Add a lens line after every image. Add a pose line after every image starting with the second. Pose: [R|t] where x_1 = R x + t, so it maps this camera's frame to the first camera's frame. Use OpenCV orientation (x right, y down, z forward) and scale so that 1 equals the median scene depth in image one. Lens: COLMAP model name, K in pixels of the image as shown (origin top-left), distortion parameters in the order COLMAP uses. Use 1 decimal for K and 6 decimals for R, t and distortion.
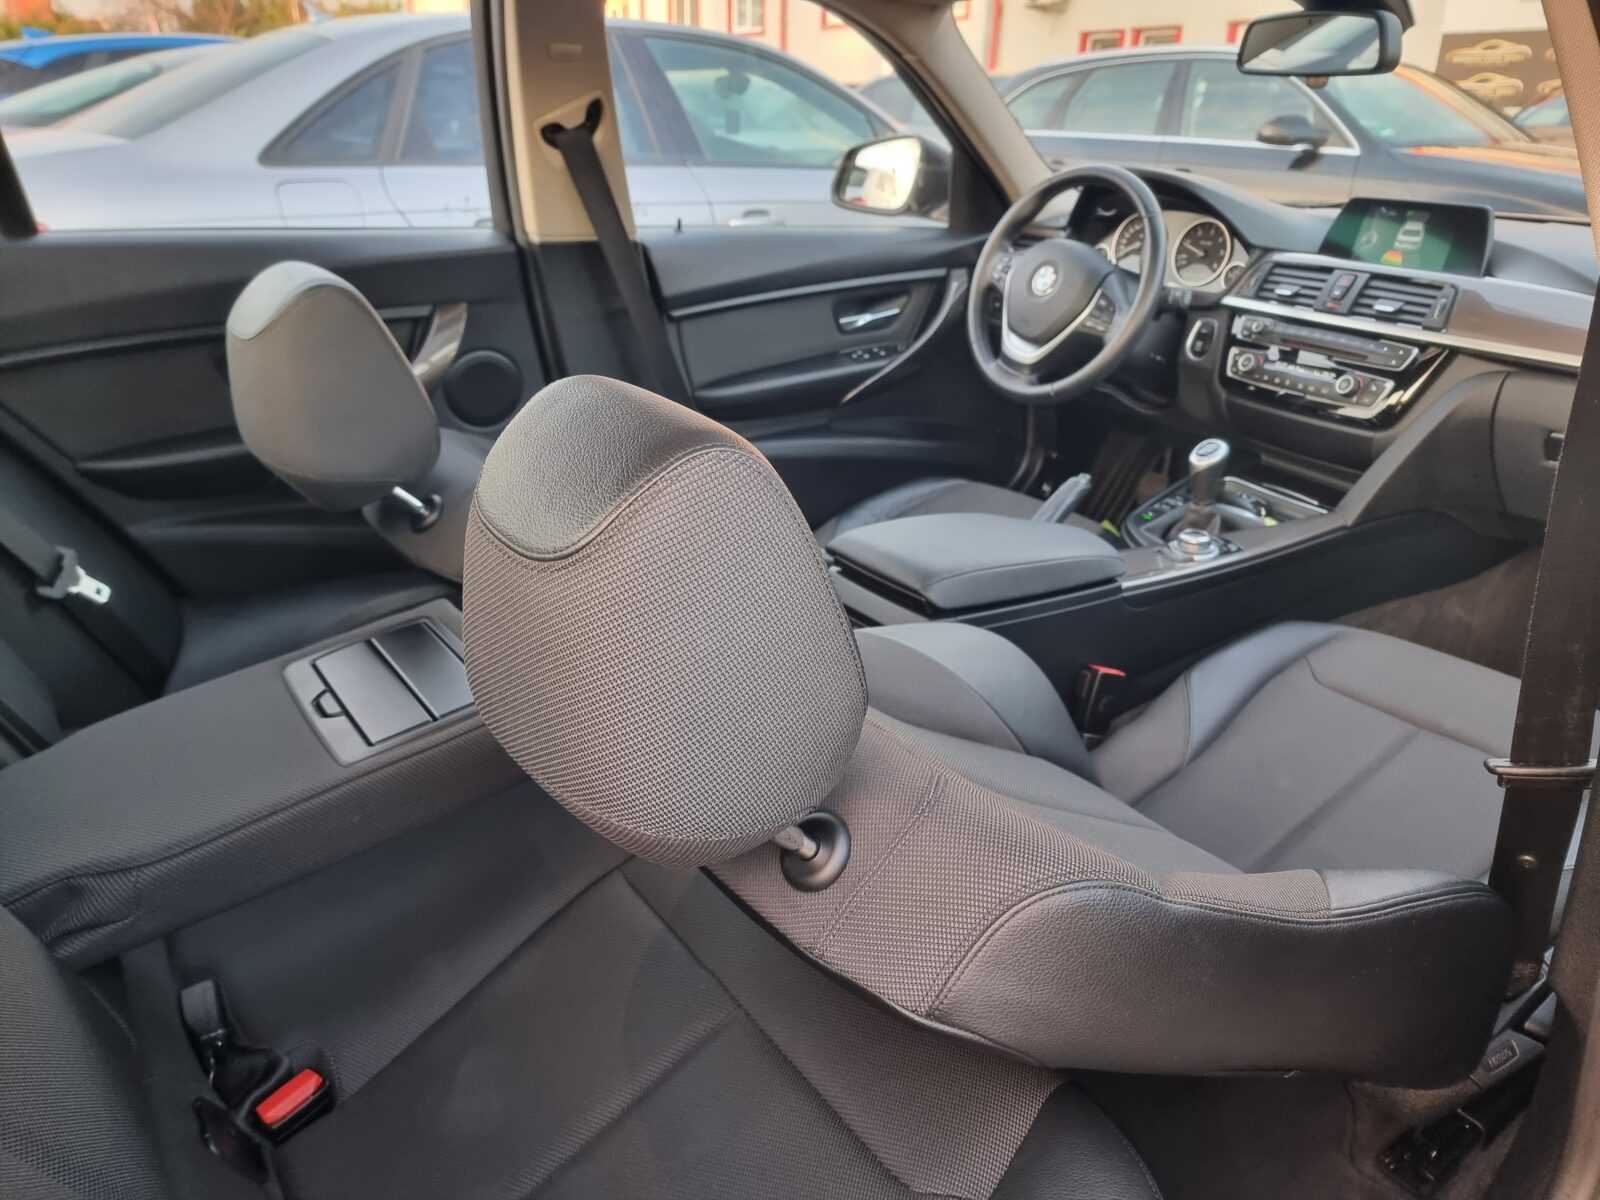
lens RADIAL K [[1103.0, 0, 809.0], [0, 1103.0, 593.4], [0, 0, 1]] dist [0.075390, -0.065169]
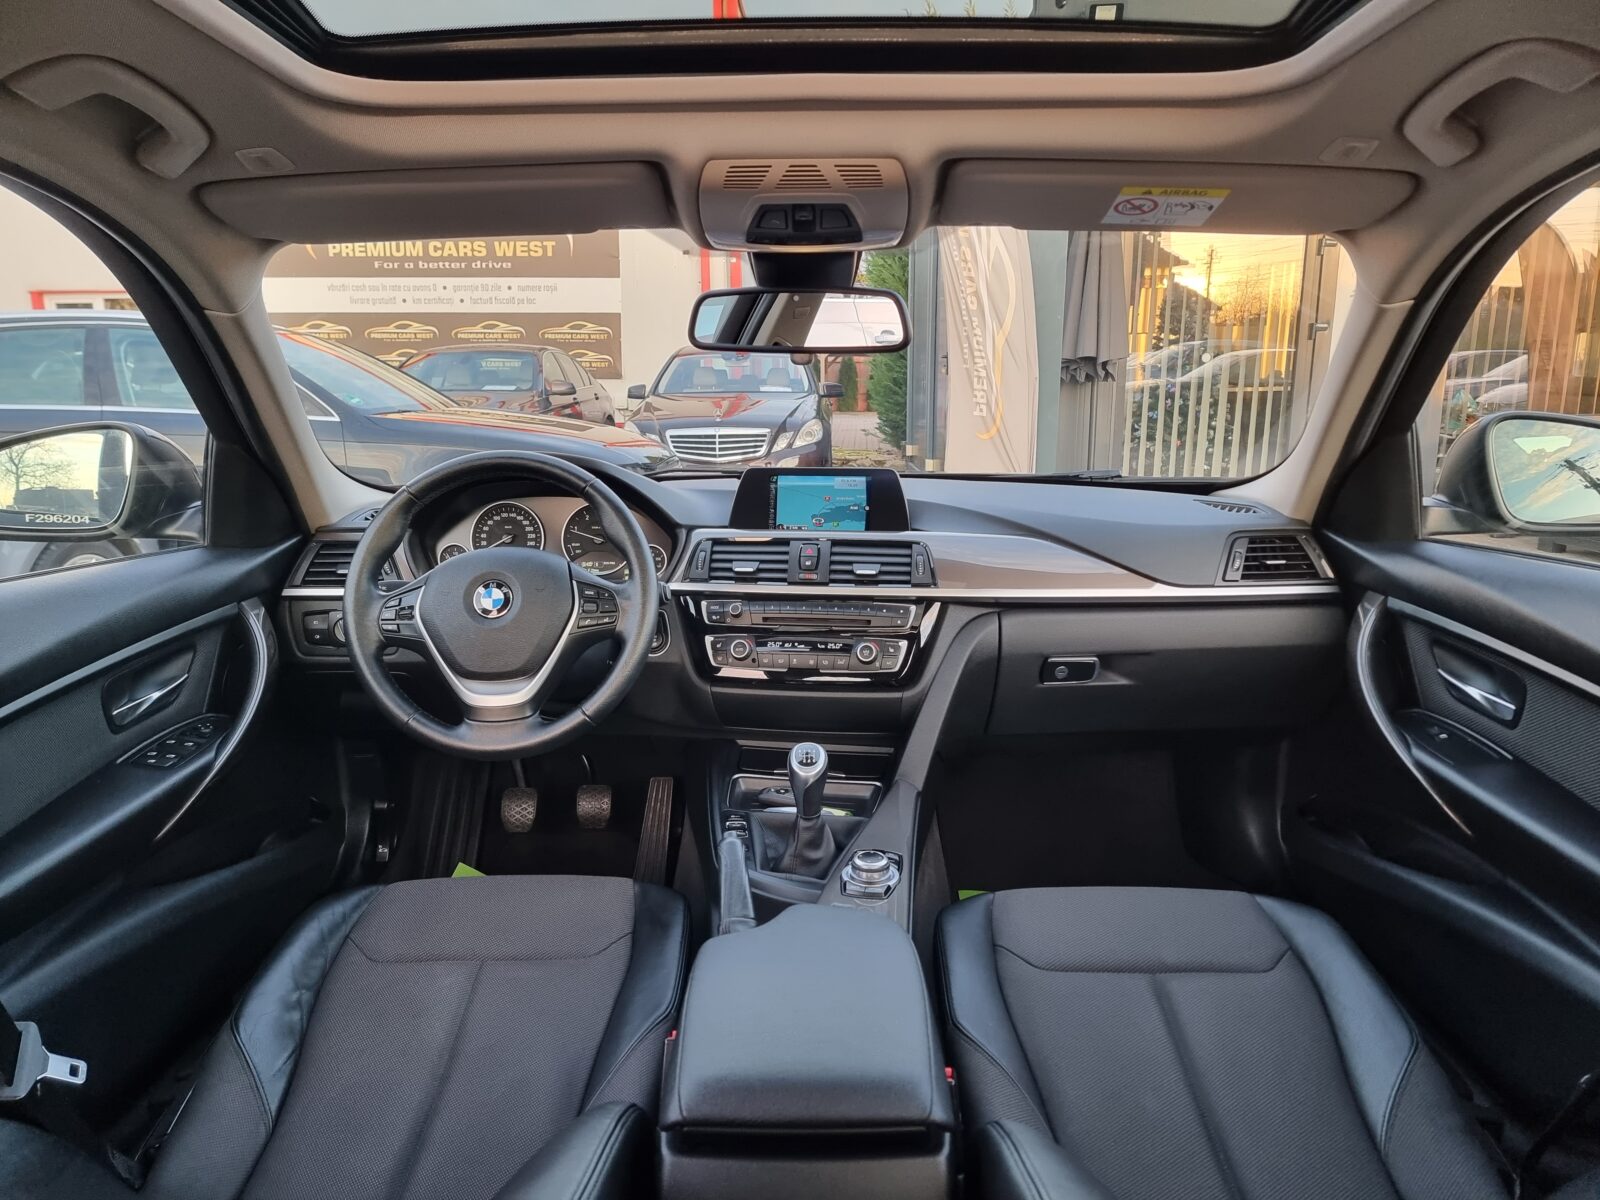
lens RADIAL K [[1094.4, 0, 803.6], [0, 1094.4, 617.7], [0, 0, 1]] dist [0.086798, -0.089874]
pose [[0.598482, -0.181517, 0.780302, -0.231355], [0.328649, 0.943893, -0.032498, -0.168785], [-0.730622, 0.275895, 0.624558, 0.373522]]
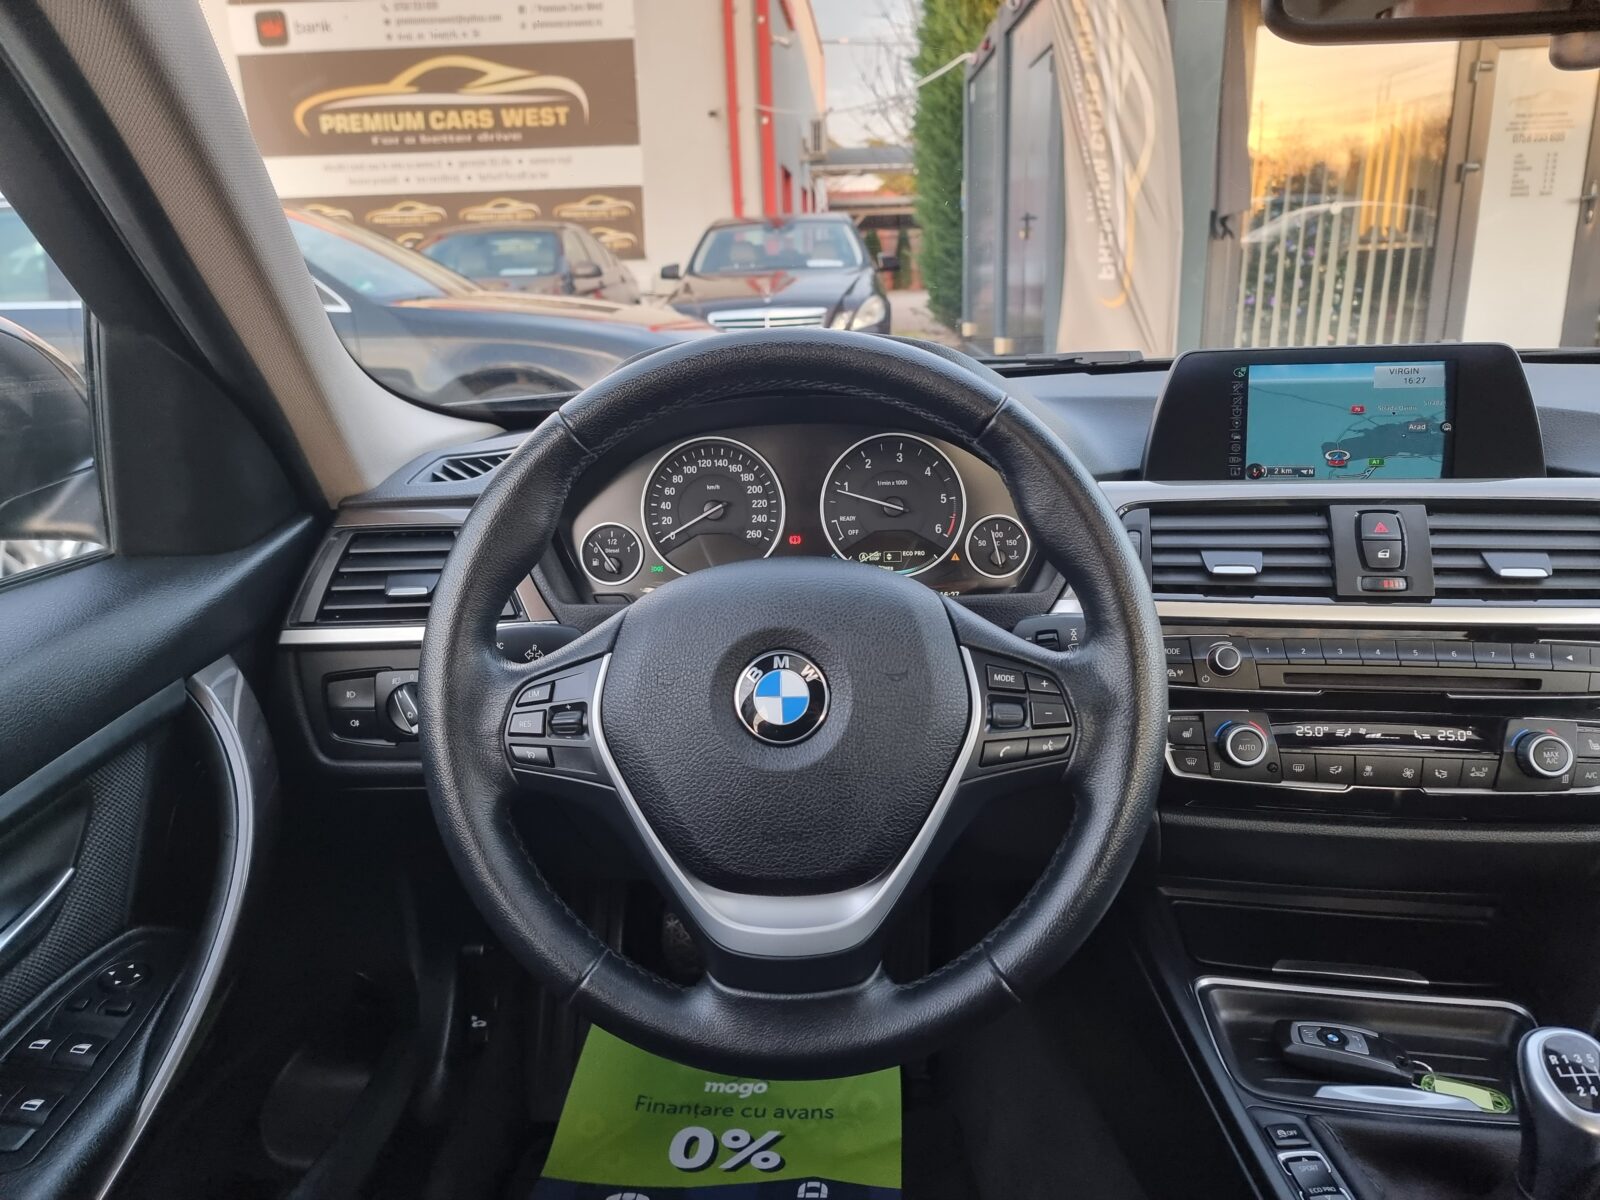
lens RADIAL K [[1103.0, 0, 809.0], [0, 1103.0, 593.4], [0, 0, 1]] dist [0.075390, -0.065169]
pose [[0.602511, -0.256907, 0.755631, -0.005487], [0.352251, 0.935171, 0.037078, -0.302070], [-0.716170, 0.243832, 0.653947, 0.754445]]
